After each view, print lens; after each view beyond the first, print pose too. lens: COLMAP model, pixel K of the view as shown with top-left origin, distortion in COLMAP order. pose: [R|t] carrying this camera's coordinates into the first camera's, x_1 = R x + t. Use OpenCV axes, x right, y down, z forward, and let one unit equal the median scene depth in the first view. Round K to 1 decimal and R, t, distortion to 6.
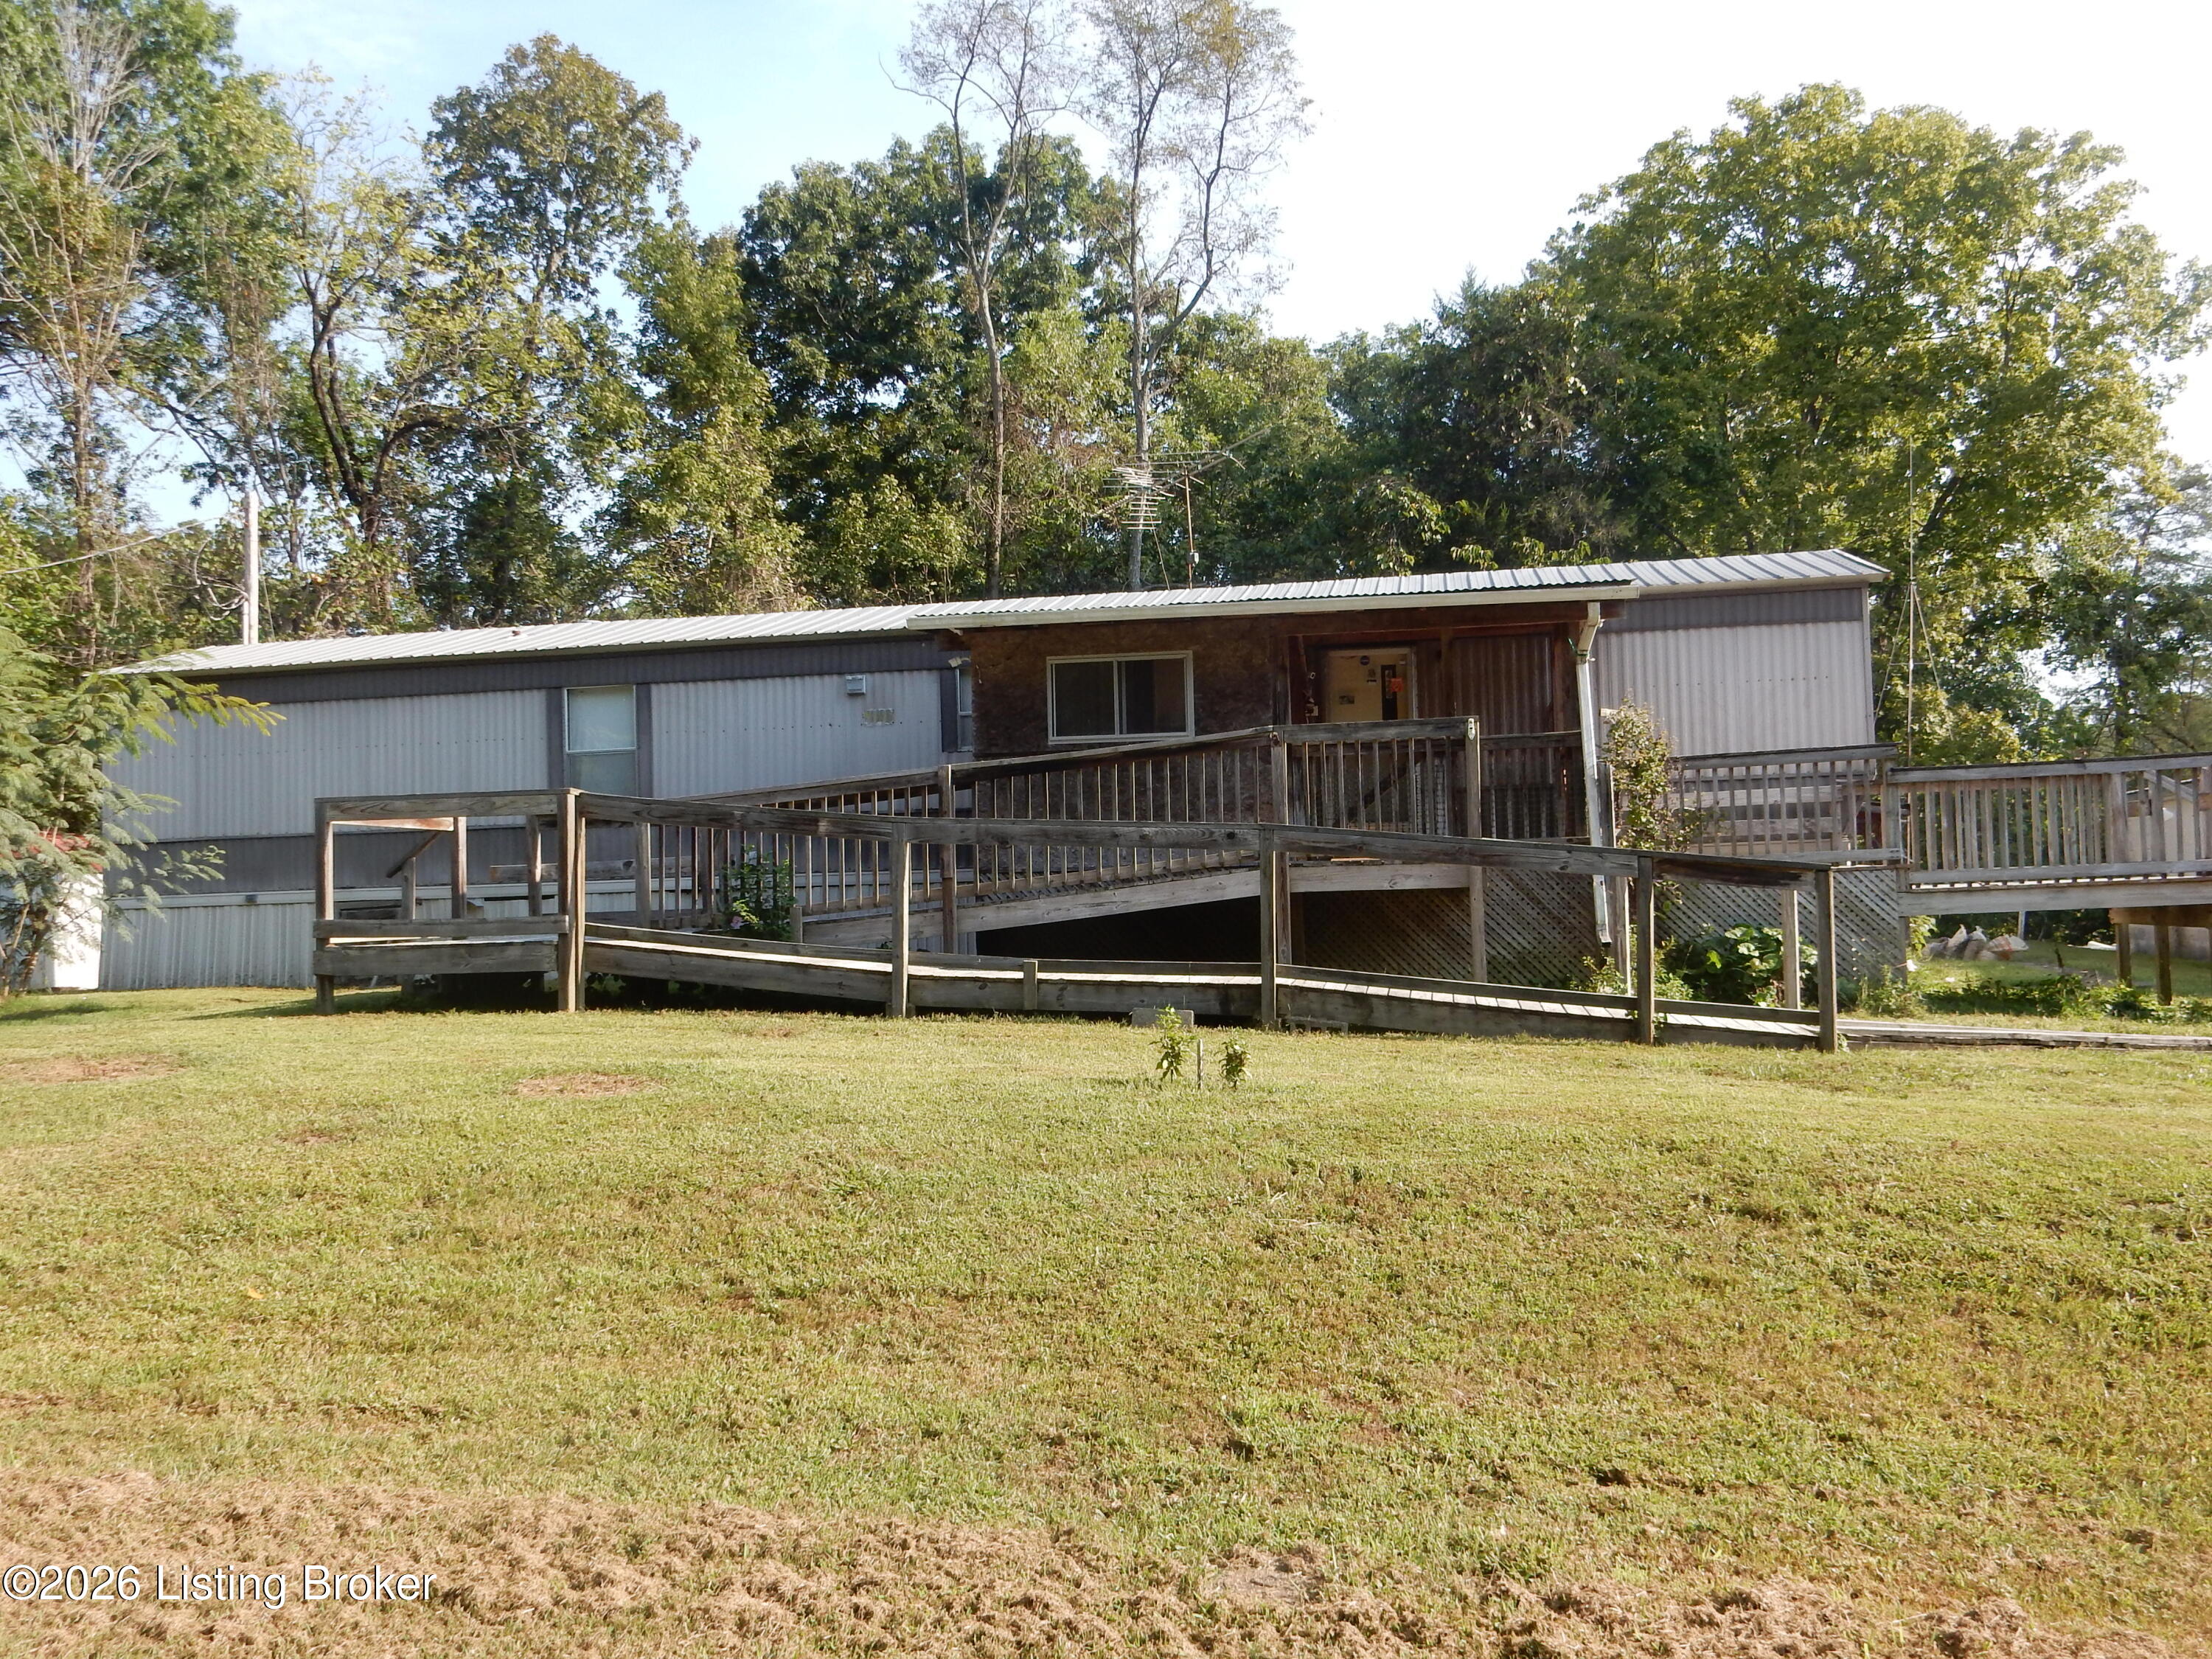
lens RADIAL K [[1947.7, 0, 1106.0], [0, 1947.7, 843.2], [0, 0, 1]] dist [-0.030315, -0.006716]
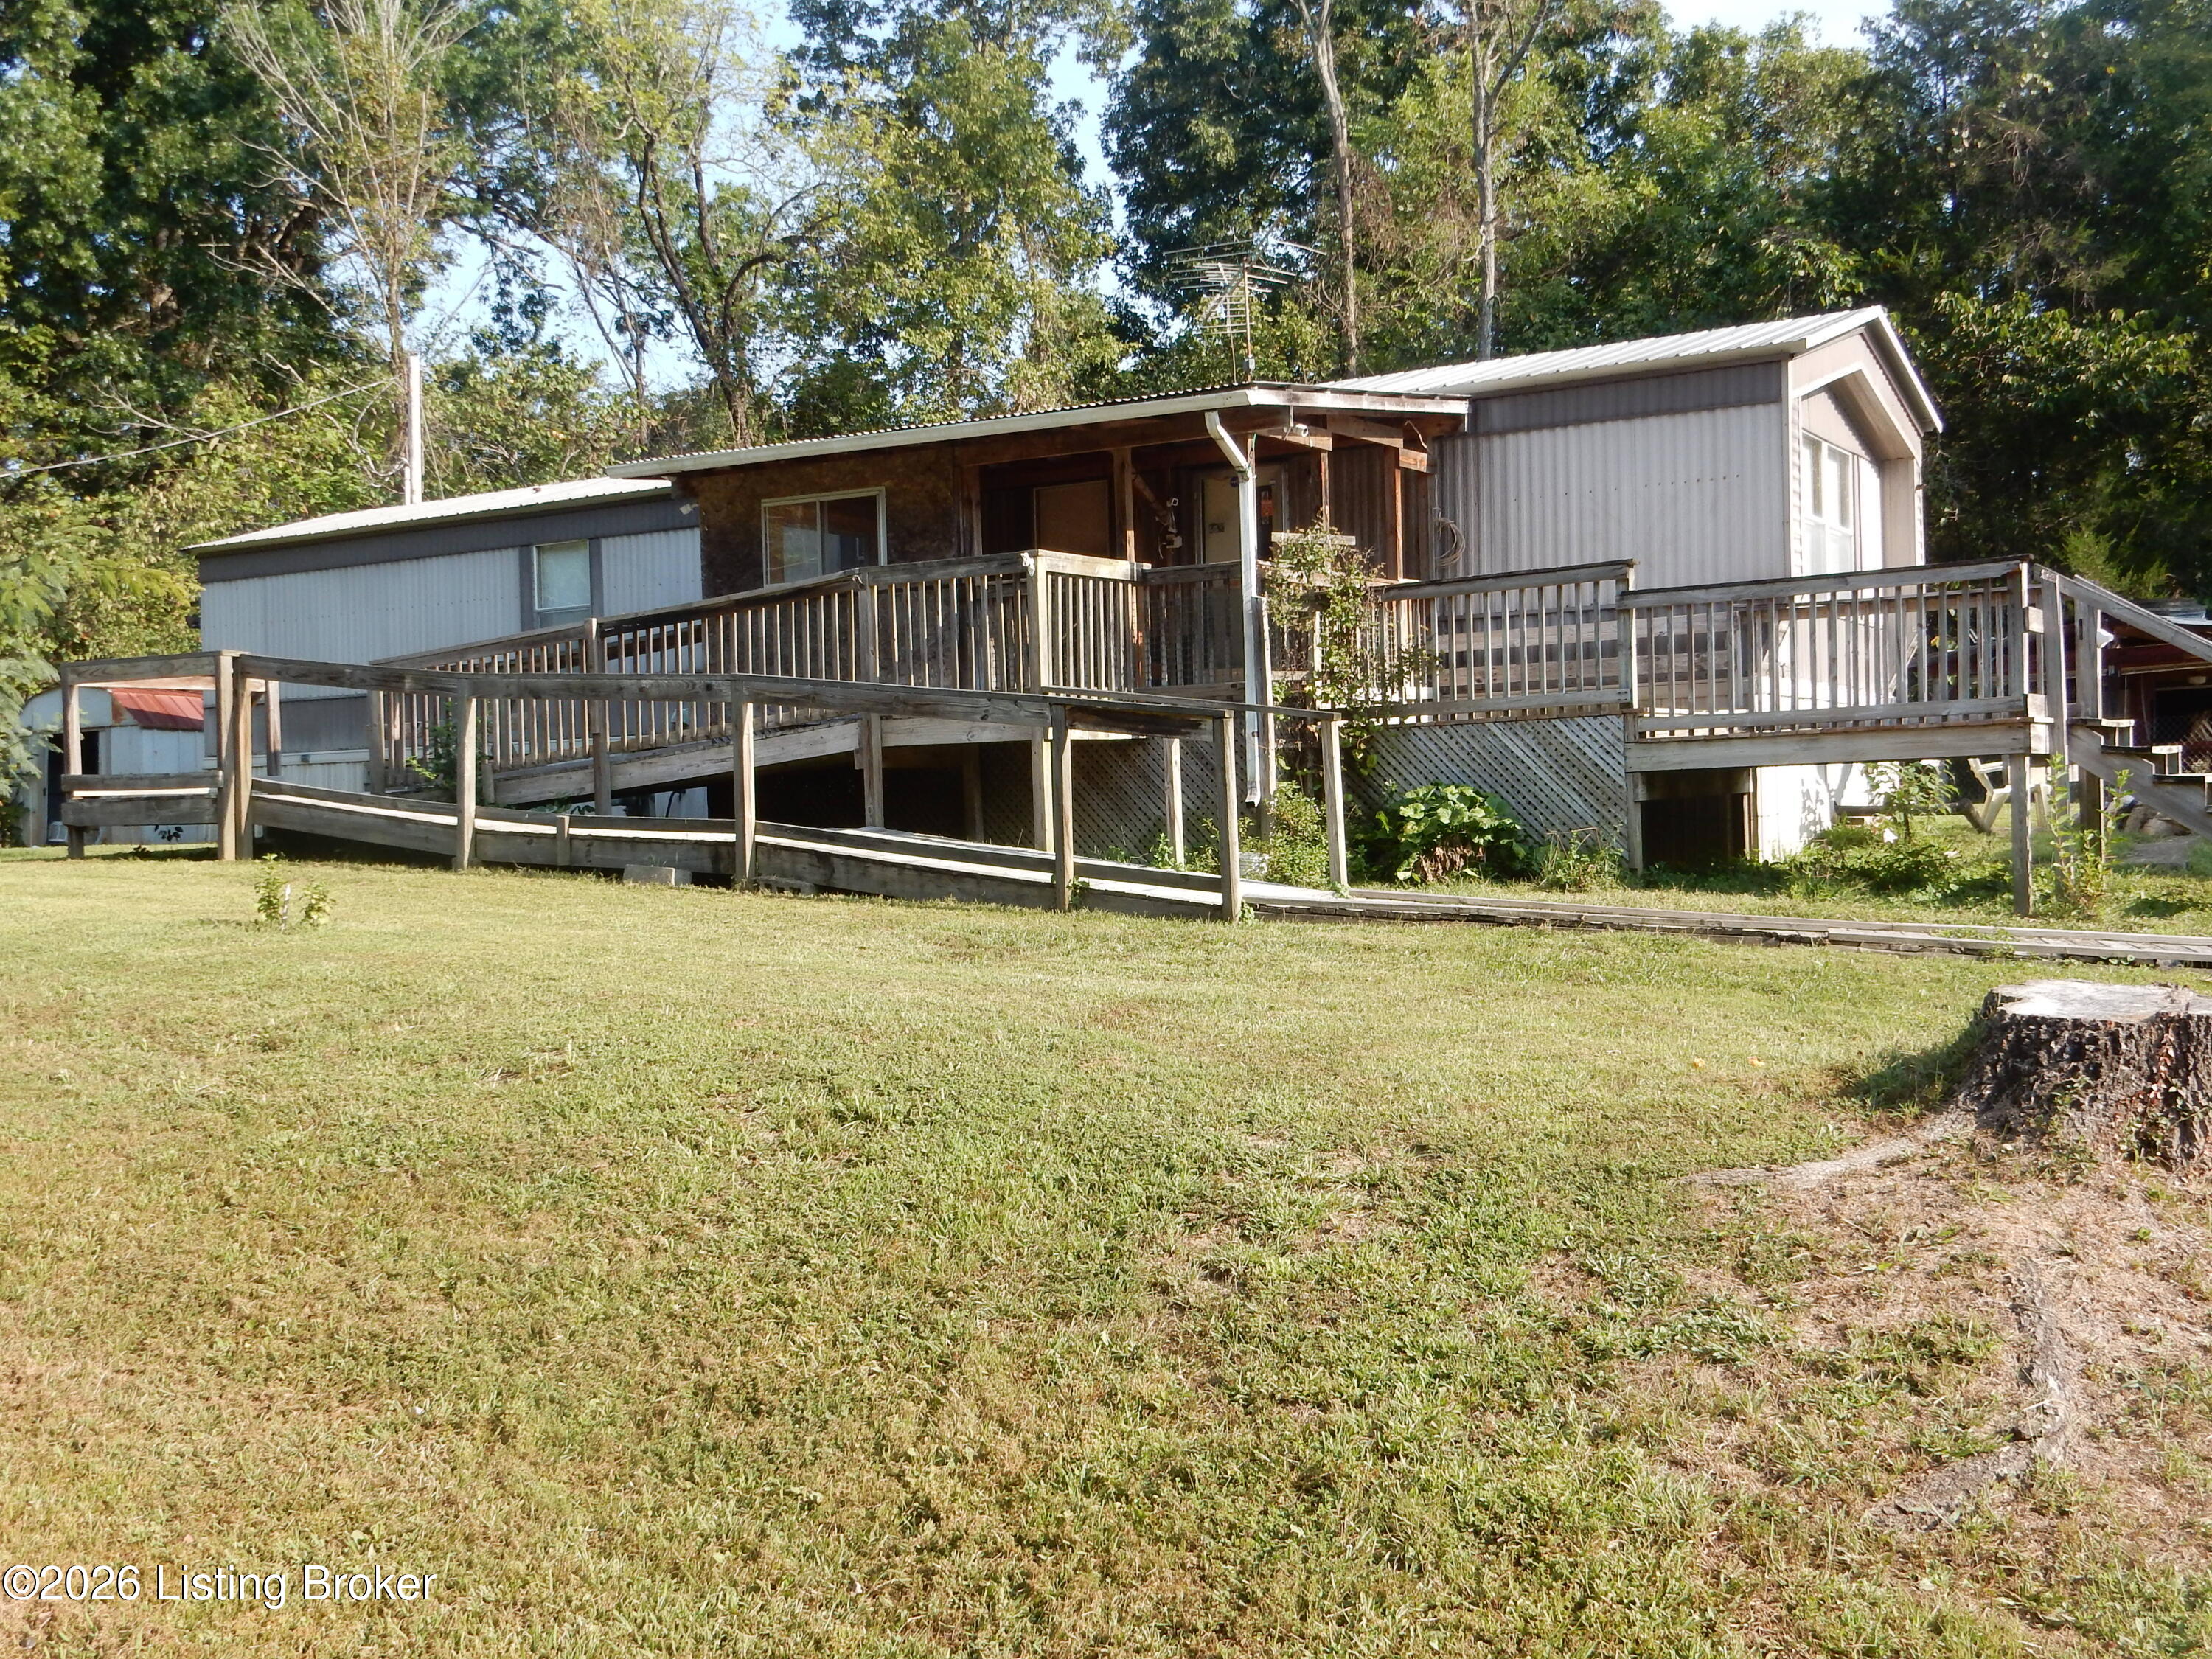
lens RADIAL K [[2308.2, 0, 1106.3], [0, 2308.2, 827.7], [0, 0, 1]] dist [0.014191, 0.000000]
pose [[0.927171, 0.008571, -0.374541, 0.615615], [0.012720, 0.998442, 0.054338, 0.005479], [0.374423, -0.055145, 0.925617, 0.011377]]
